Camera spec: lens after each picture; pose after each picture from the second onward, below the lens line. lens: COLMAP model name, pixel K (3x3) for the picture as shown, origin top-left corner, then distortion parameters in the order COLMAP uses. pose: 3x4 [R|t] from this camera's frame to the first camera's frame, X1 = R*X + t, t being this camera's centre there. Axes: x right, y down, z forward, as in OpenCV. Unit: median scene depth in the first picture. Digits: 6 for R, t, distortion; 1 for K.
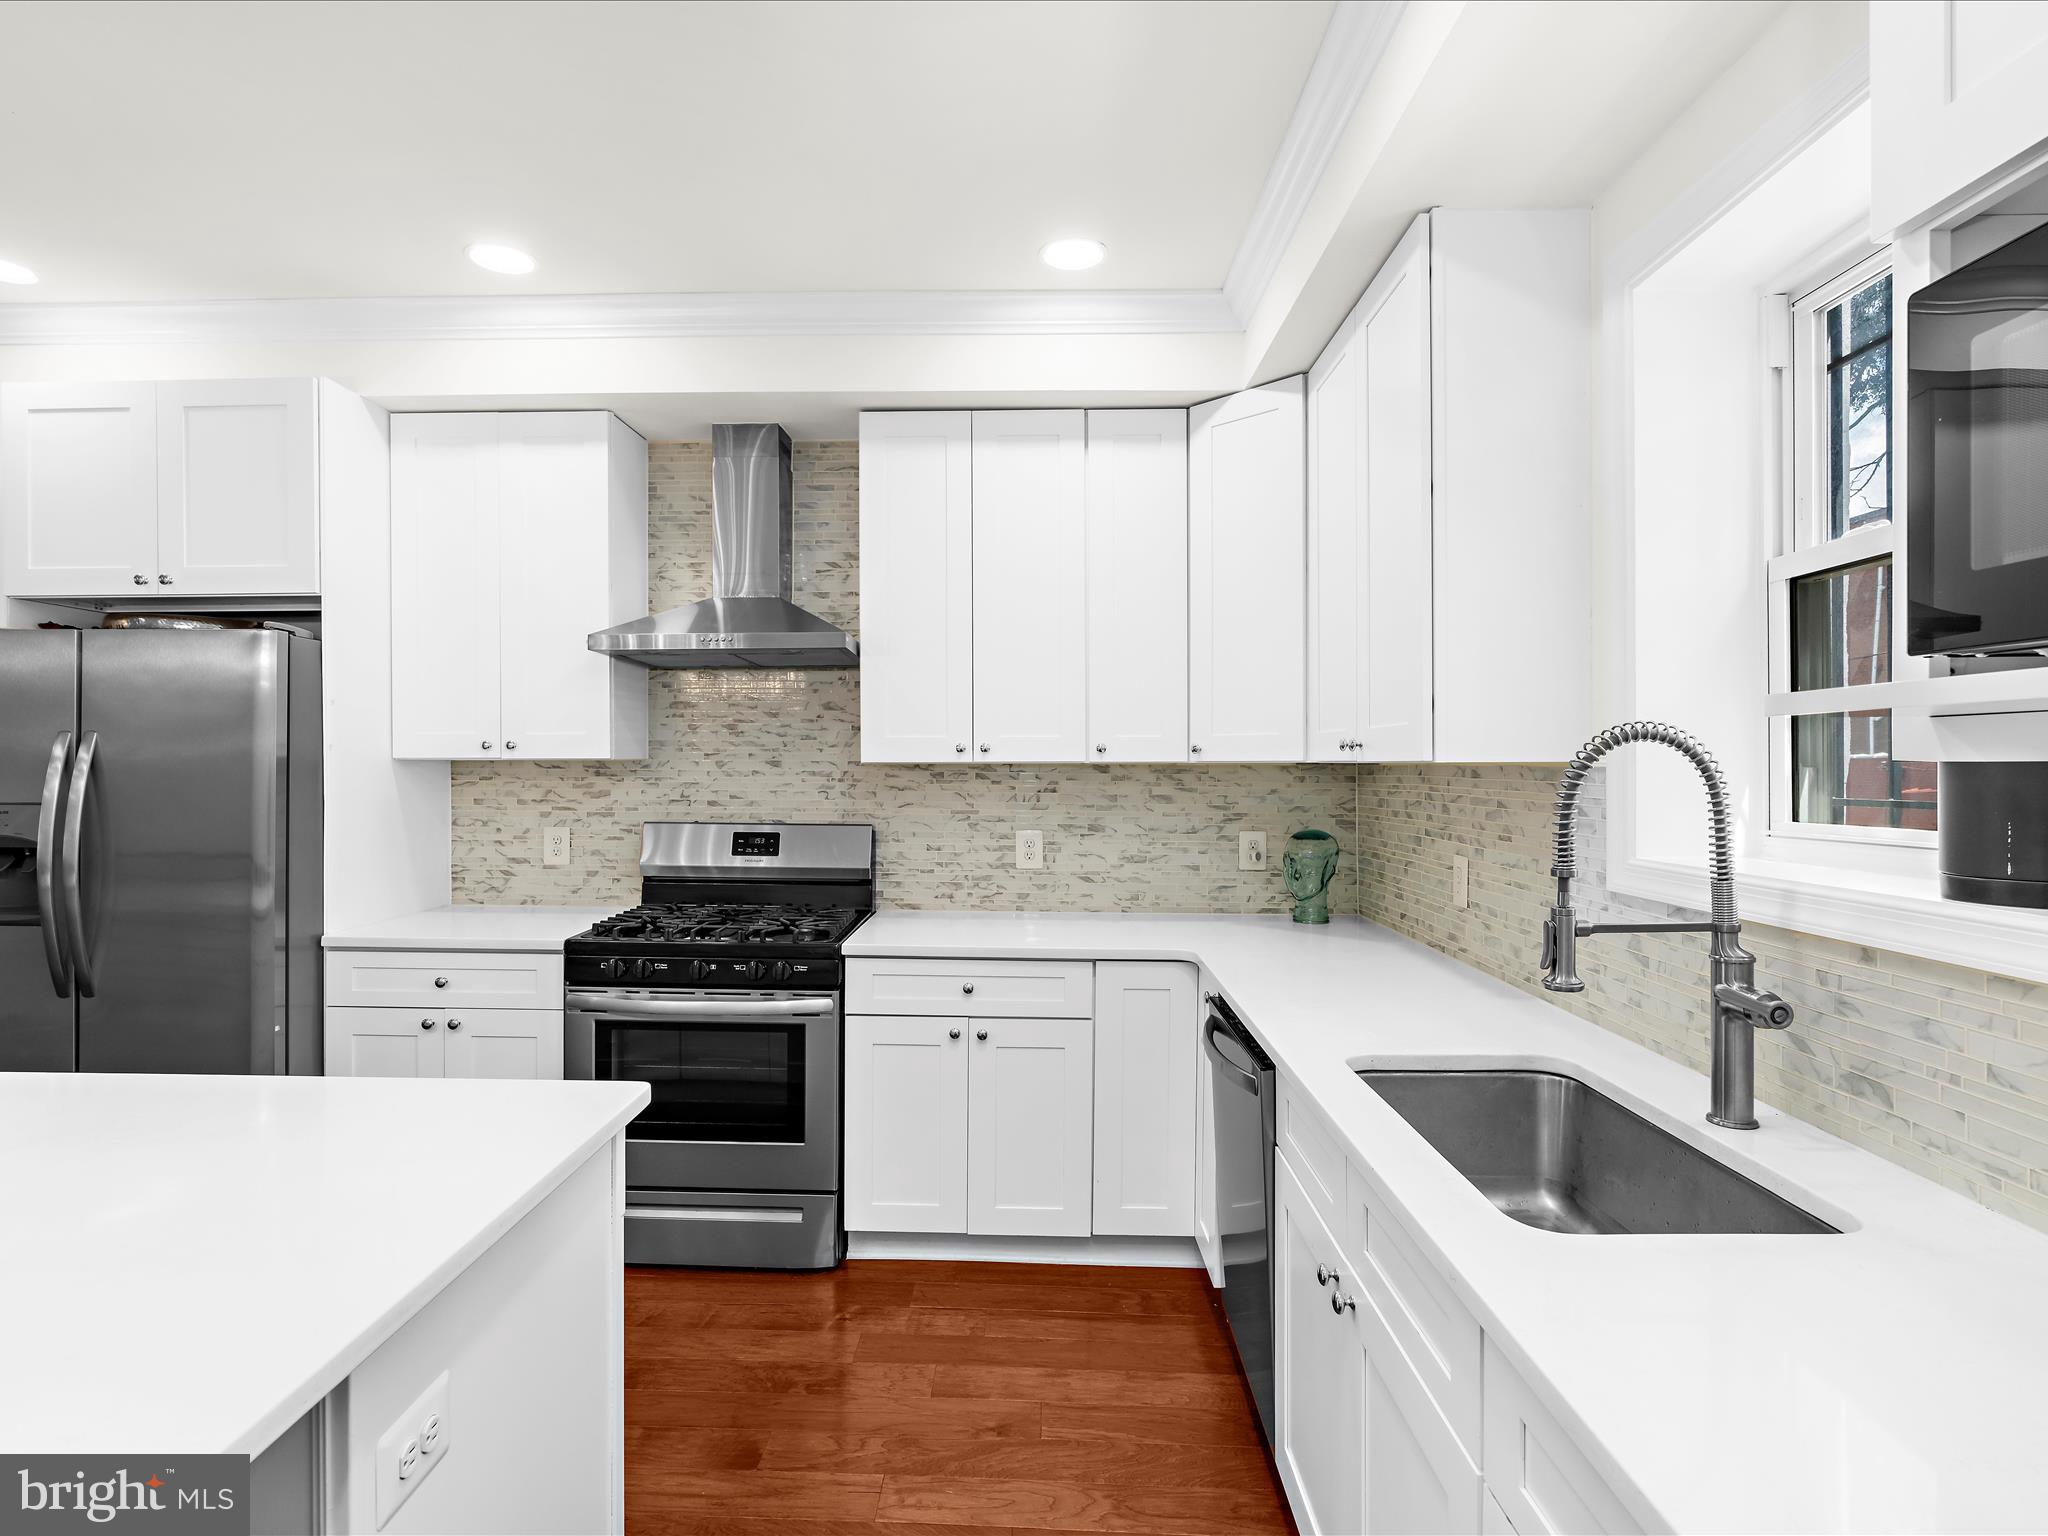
lens RADIAL K [[1045.0, 0, 1018.8], [0, 1045.0, 775.4], [0, 0, 1]] dist [-0.015831, 0.000117]
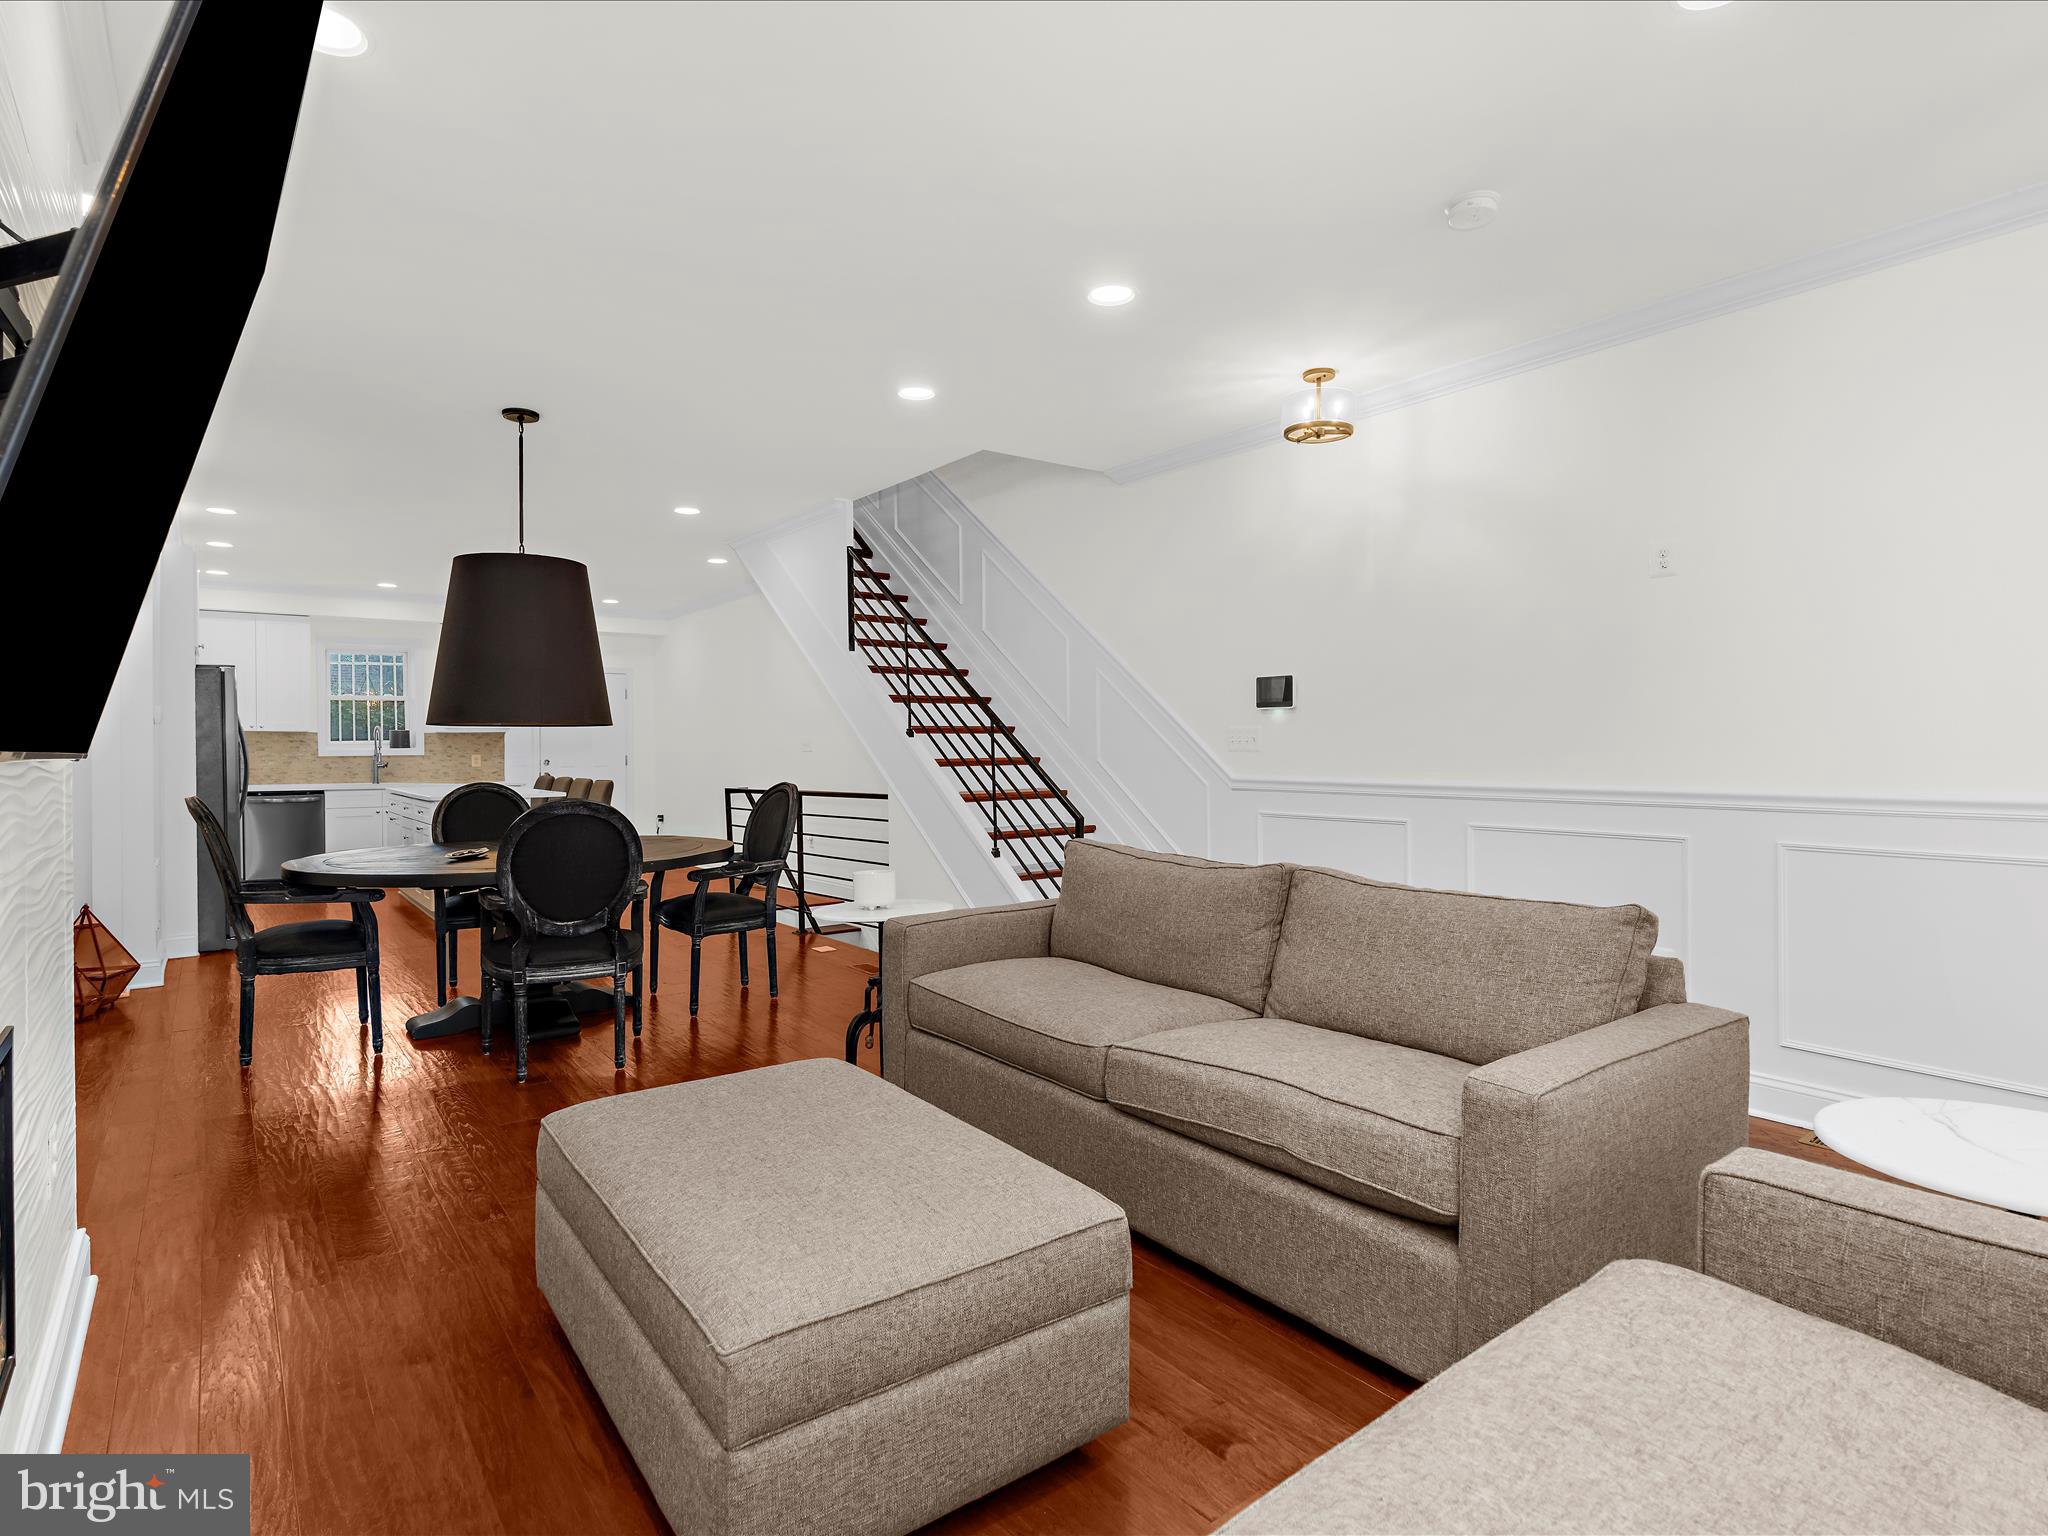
lens RADIAL K [[1059.6, 0, 1024.0], [0, 1059.6, 768.0], [0, 0, 1]] dist [-0.002014, 0.000488]
pose [[-0.627302, -0.023220, 0.778430, -3.247521], [0.007307, 0.999336, 0.035698, 0.003013], [-0.778742, 0.028081, -0.626716, 0.879500]]
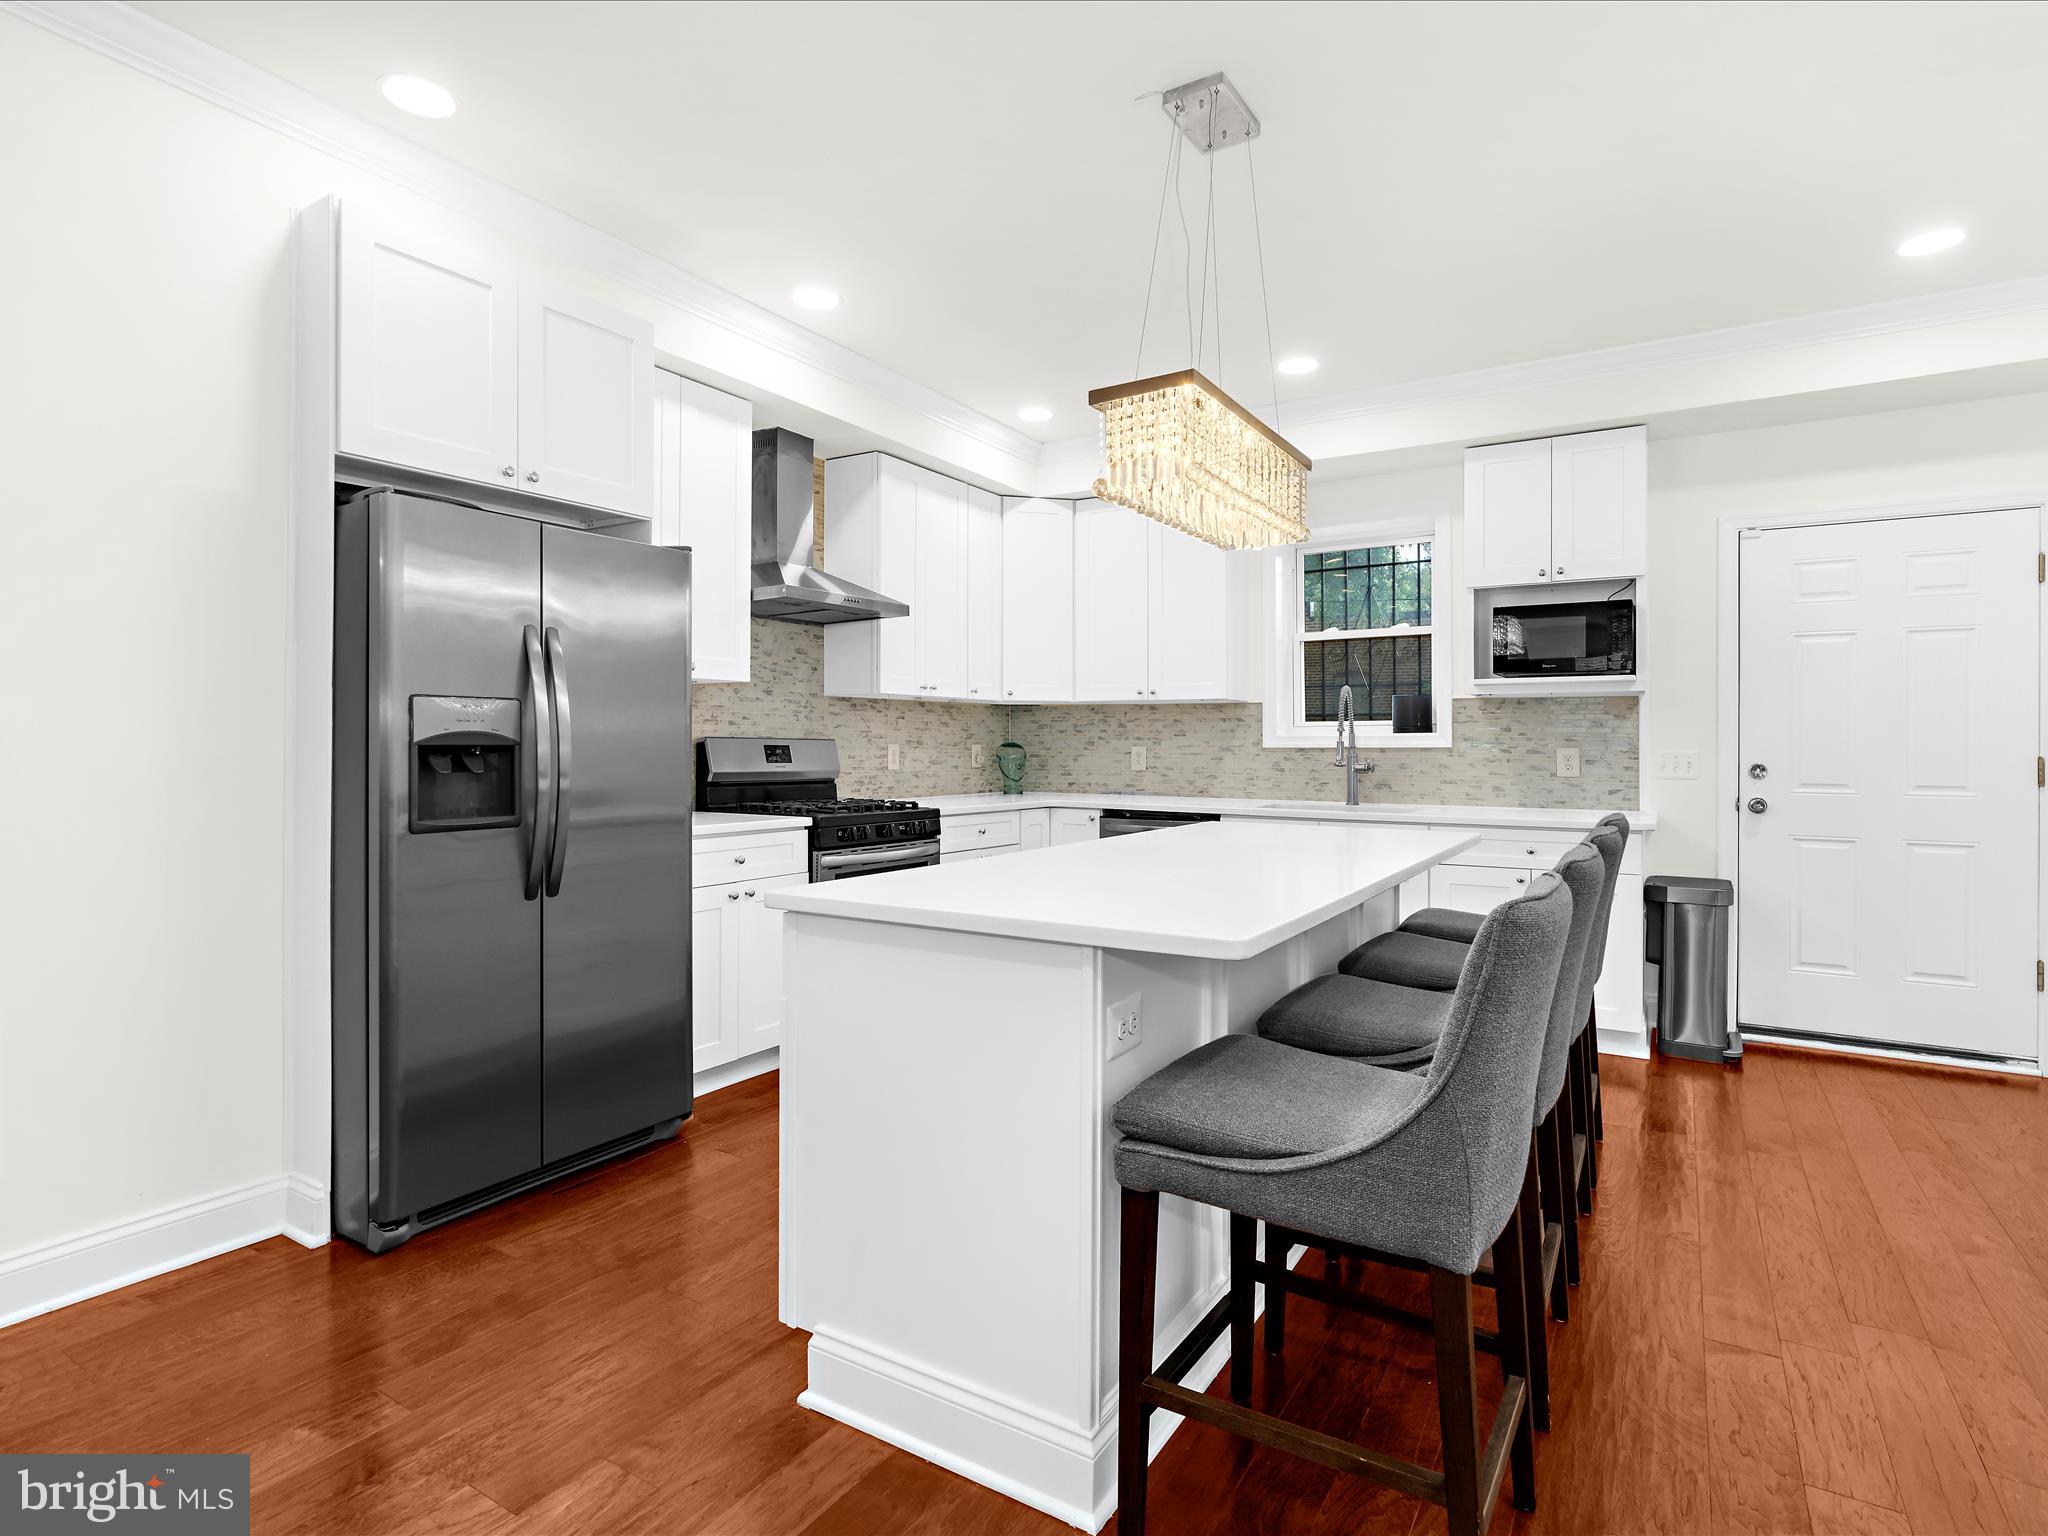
lens RADIAL K [[1073.3, 0, 1022.2], [0, 1073.3, 749.3], [0, 0, 1]] dist [-0.015197, 0.000164]
pose [[0.501892, -0.004872, 0.864917, -1.225748], [0.008161, 0.999966, 0.000897, 0.060164], [-0.864892, 0.006608, 0.501915, 0.072427]]
